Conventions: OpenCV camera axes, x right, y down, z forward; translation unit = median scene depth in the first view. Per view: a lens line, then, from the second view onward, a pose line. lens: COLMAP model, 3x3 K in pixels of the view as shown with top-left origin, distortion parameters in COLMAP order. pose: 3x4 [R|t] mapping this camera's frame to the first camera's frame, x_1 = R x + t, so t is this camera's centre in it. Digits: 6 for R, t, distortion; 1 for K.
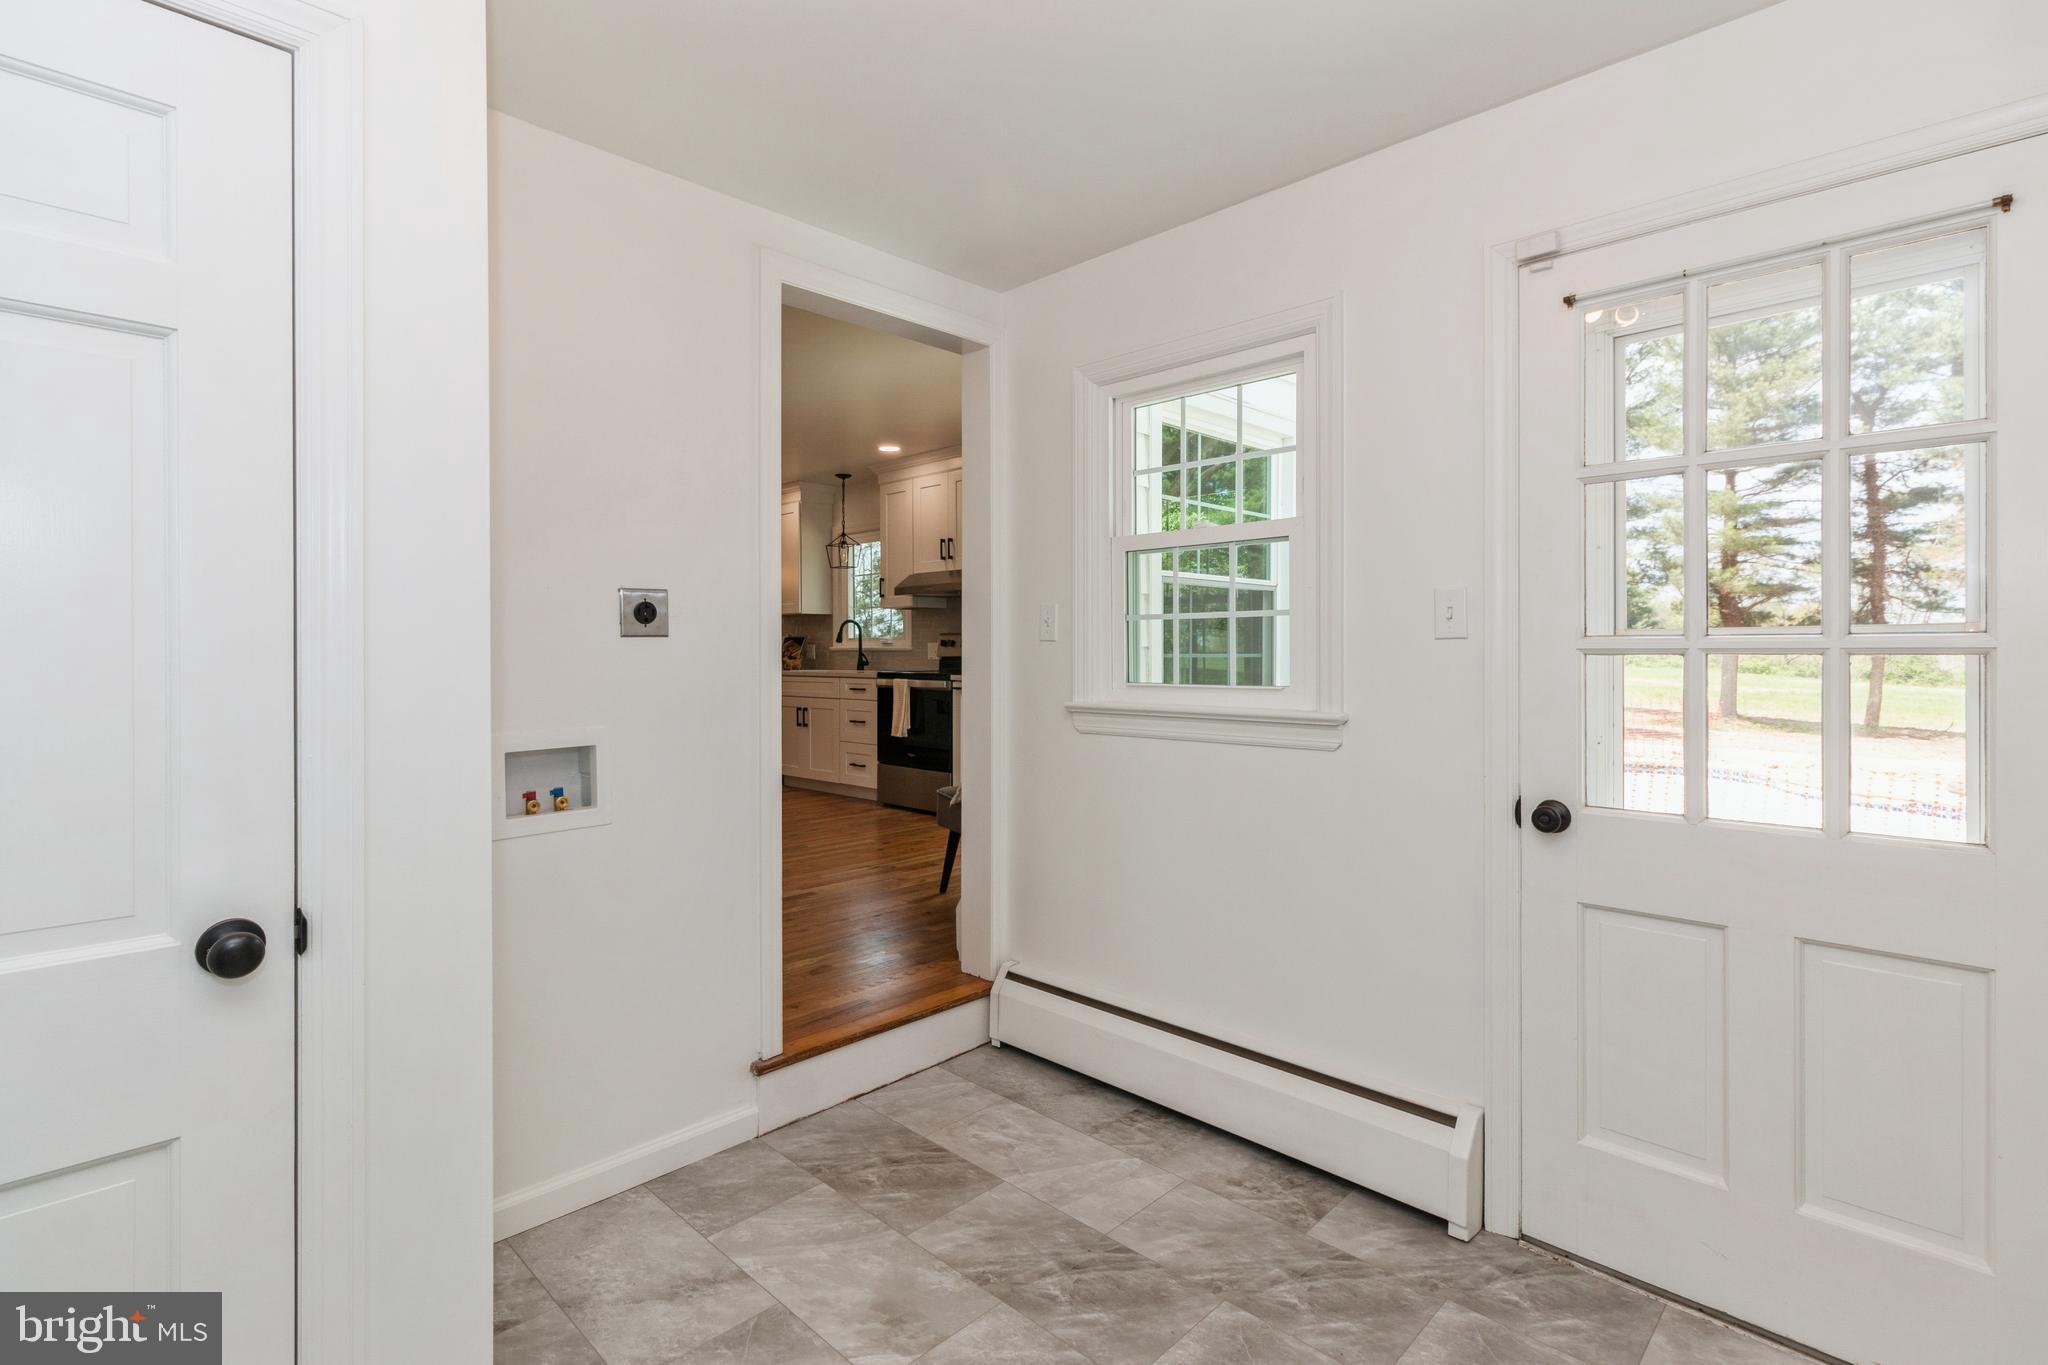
lens RADIAL K [[978.4, 0, 1017.0], [0, 978.4, 660.5], [0, 0, 1]] dist [0.001916, 0.000430]
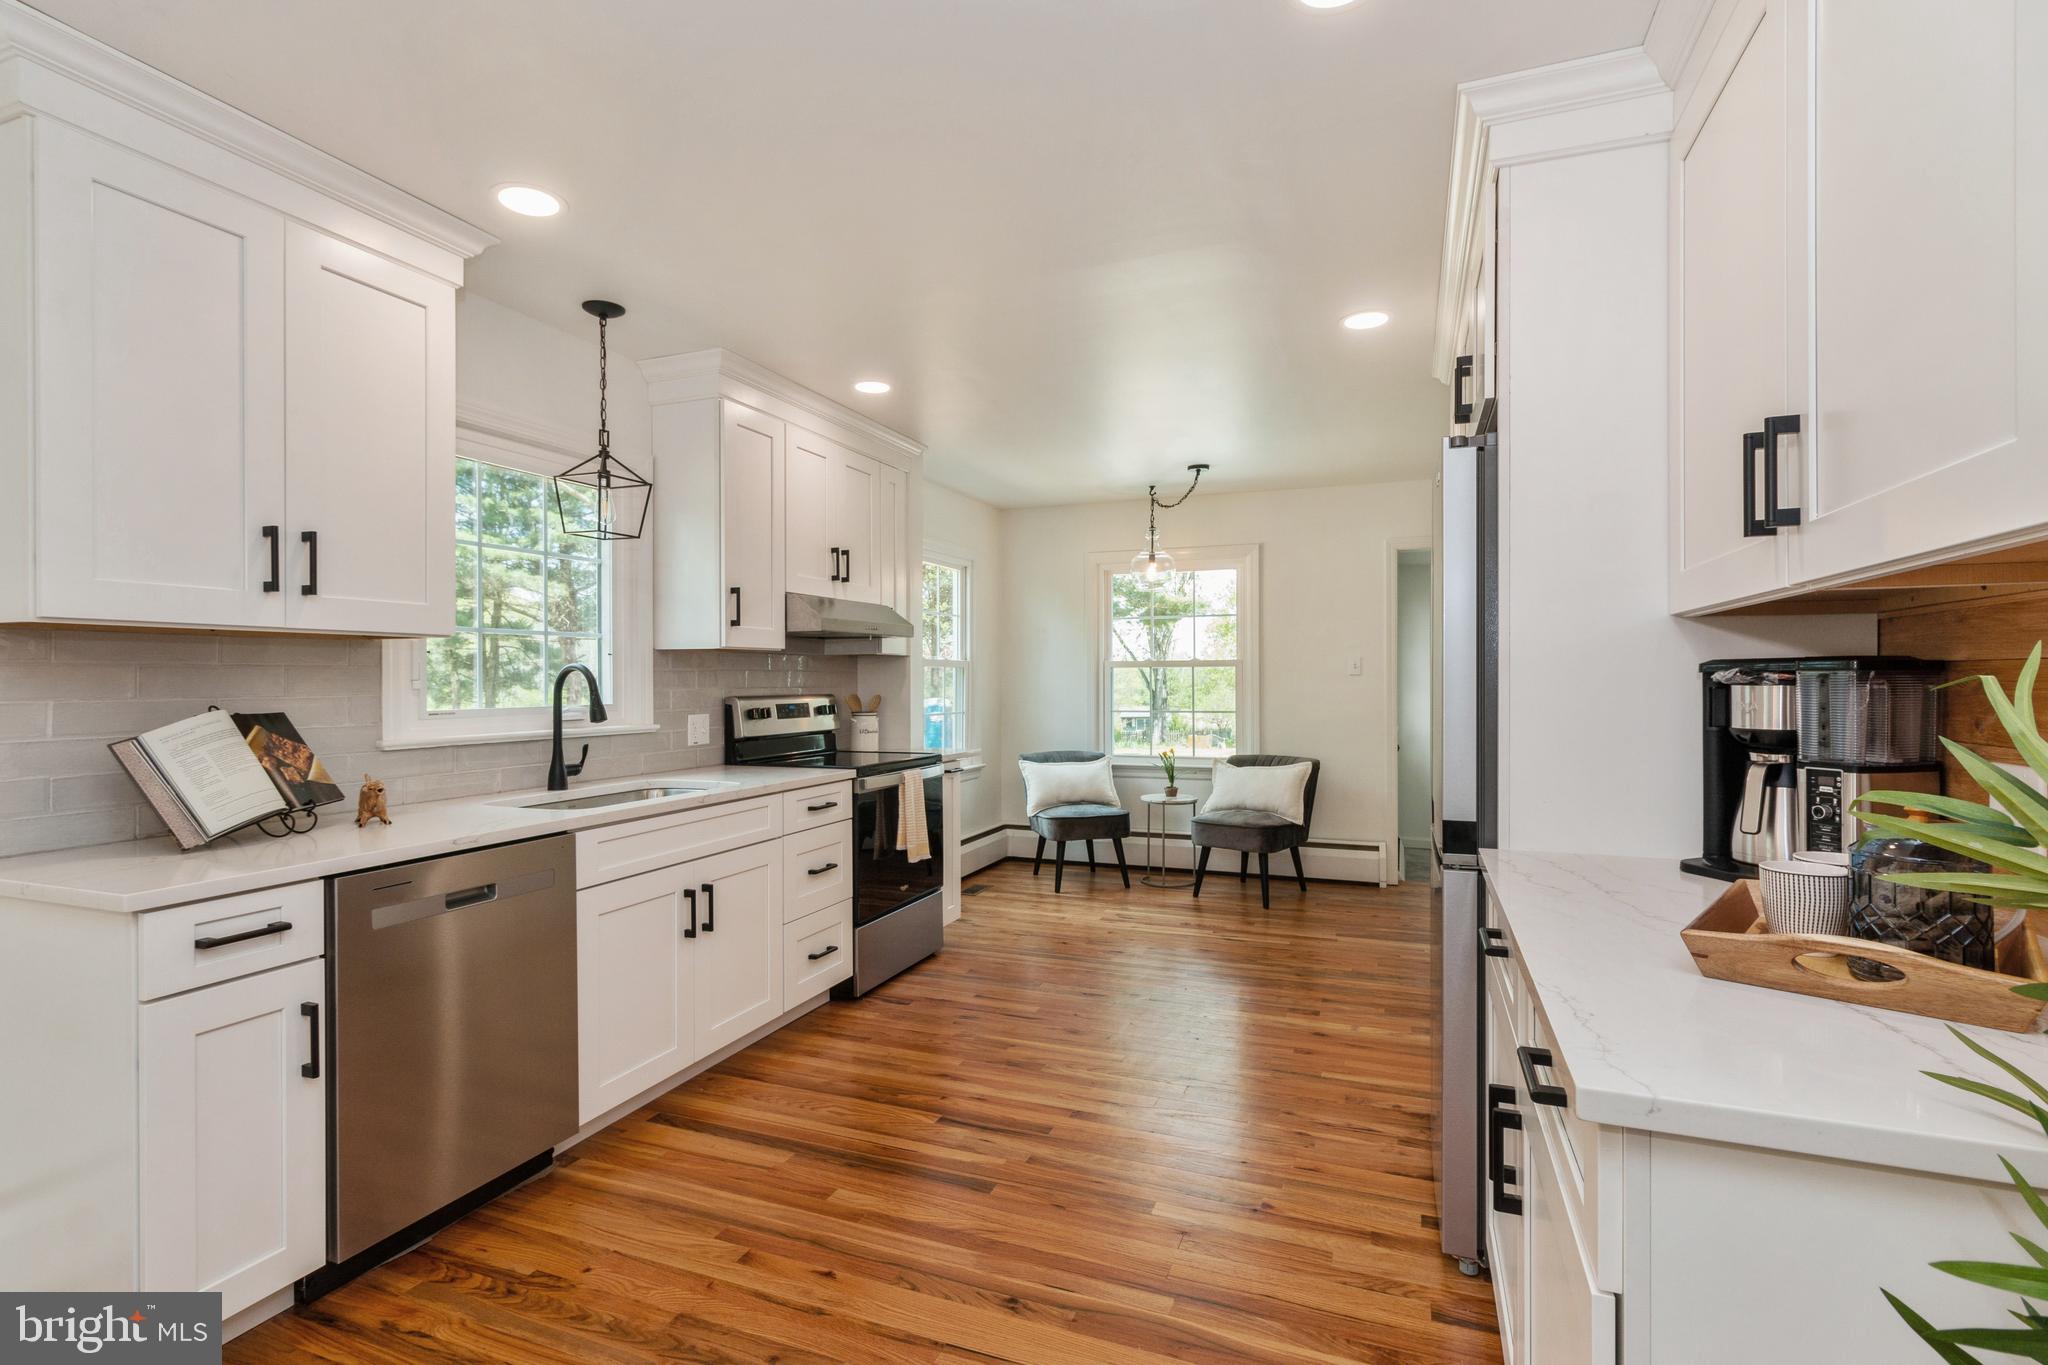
lens RADIAL K [[967.7, 0, 1022.1], [0, 967.7, 675.7], [0, 0, 1]] dist [0.002613, 0.001472]
pose [[-0.393962, 0.004766, 0.919114, -0.655881], [0.010041, 0.999949, -0.000882, -0.037519], [-0.919072, 0.008881, -0.393990, 1.069729]]
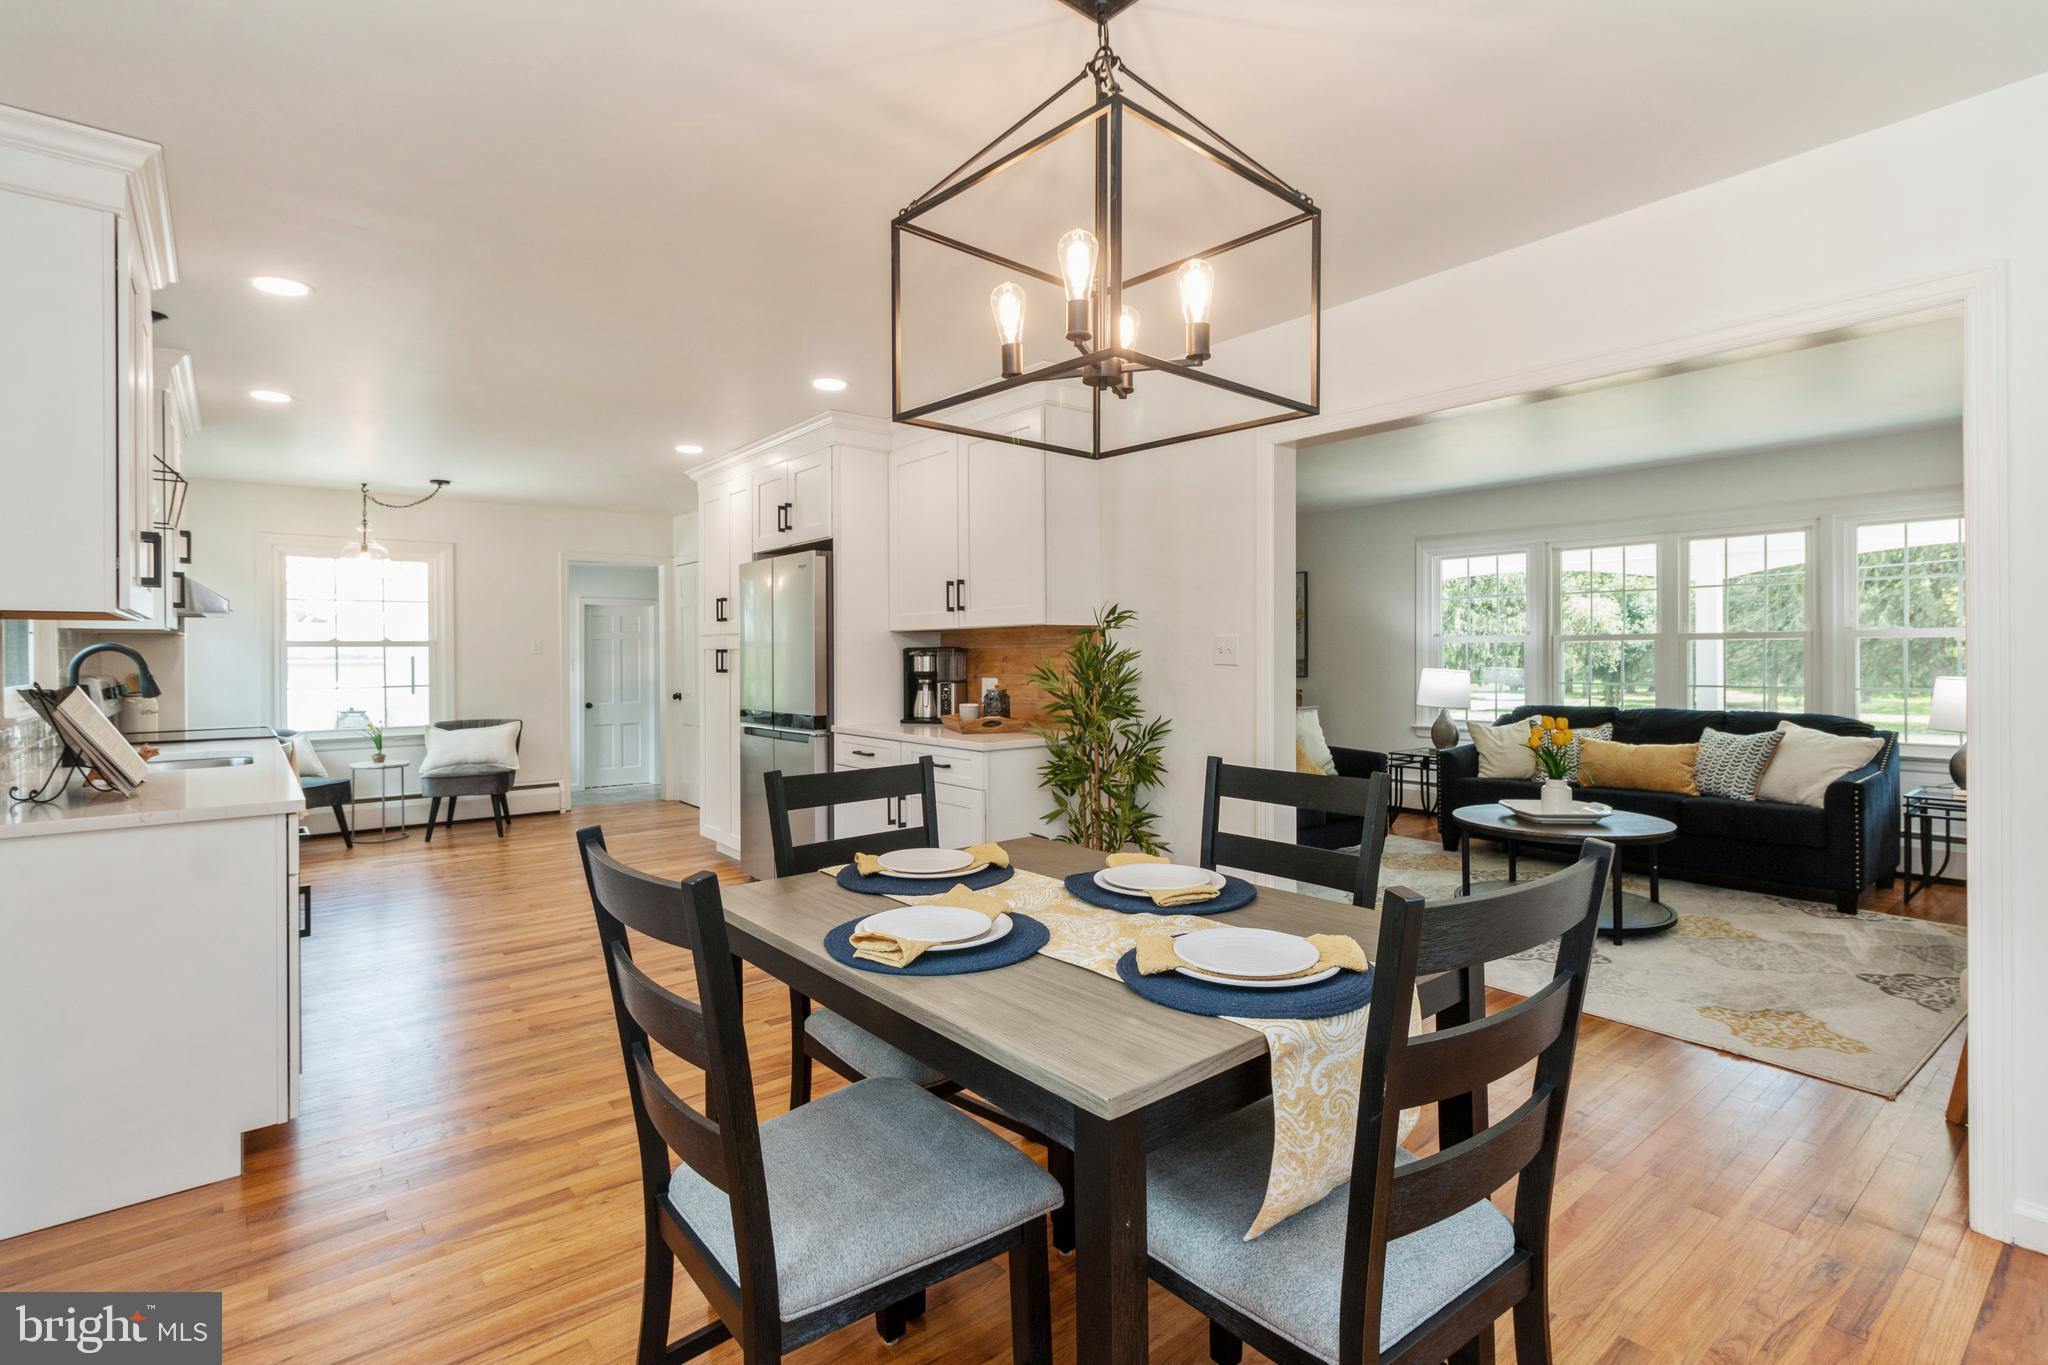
lens RADIAL K [[957.4, 0, 1020.8], [0, 957.4, 655.5], [0, 0, 1]] dist [-0.000185, 0.000236]
pose [[-0.993916, 0.007007, 0.109920, -0.653287], [0.008235, 0.999909, 0.010724, -0.040832], [-0.109835, 0.011563, -0.993883, 1.477780]]
